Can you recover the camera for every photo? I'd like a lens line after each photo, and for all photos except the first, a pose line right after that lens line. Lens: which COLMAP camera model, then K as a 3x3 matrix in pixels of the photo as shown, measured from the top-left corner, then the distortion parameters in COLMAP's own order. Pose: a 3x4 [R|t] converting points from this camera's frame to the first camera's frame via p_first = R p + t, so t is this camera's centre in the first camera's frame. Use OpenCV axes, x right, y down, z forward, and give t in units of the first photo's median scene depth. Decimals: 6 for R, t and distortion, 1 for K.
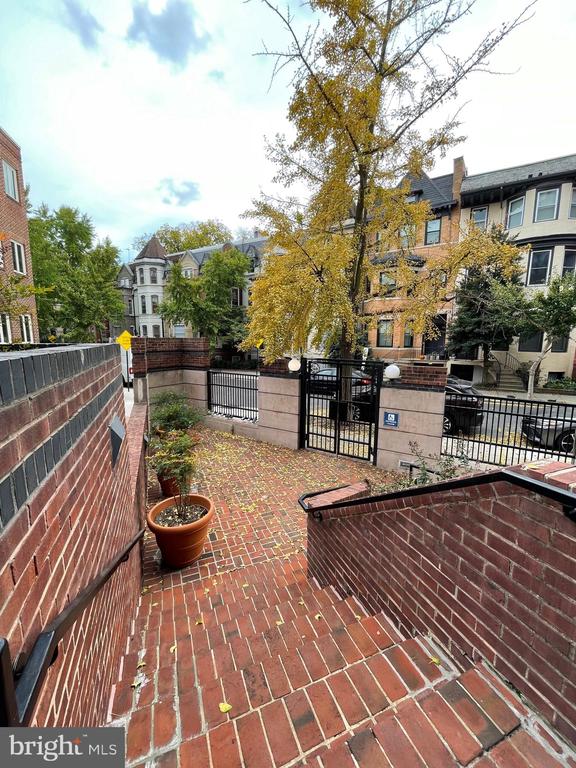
lens RADIAL K [[323.7, 0, 288.0], [0, 323.7, 384.0], [0, 0, 1]] dist [0.000752, 0.000065]
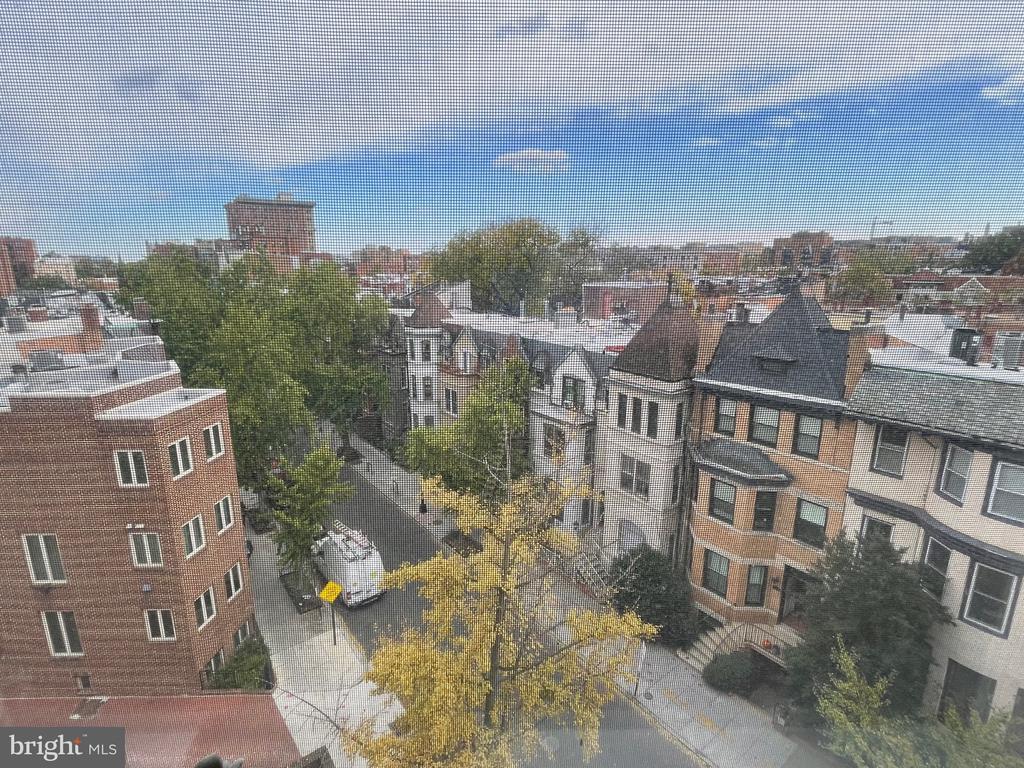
lens RADIAL K [[513.1, 0, 512.0], [0, 513.1, 384.0], [0, 0, 1]] dist [0.002510, -0.000831]
pose [[0.937377, 0.065624, -0.342077, 0.158013], [-0.037167, 0.995329, 0.089095, -0.367933], [0.346327, -0.070802, 0.935438, -0.006572]]
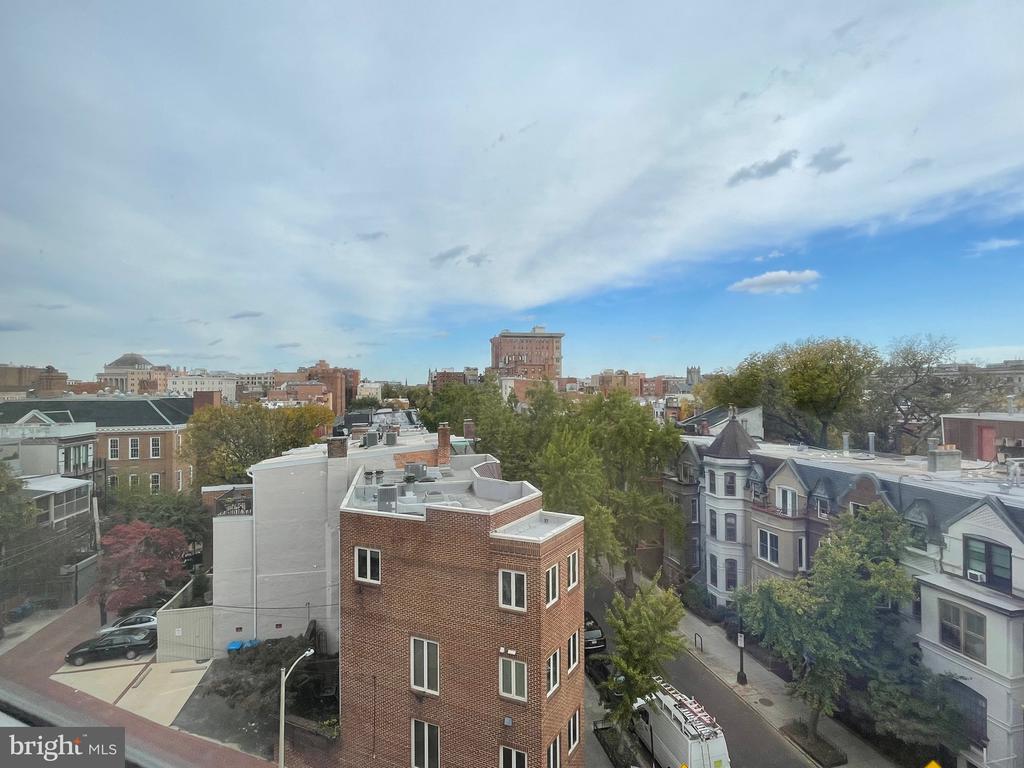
lens RADIAL K [[513.1, 0, 512.0], [0, 513.1, 384.0], [0, 0, 1]] dist [0.002510, -0.000831]
pose [[0.704801, -0.019385, -0.709140, 0.012307], [-0.090789, 0.988942, -0.117267, -0.370597], [0.703571, 0.147032, 0.695248, -0.058124]]
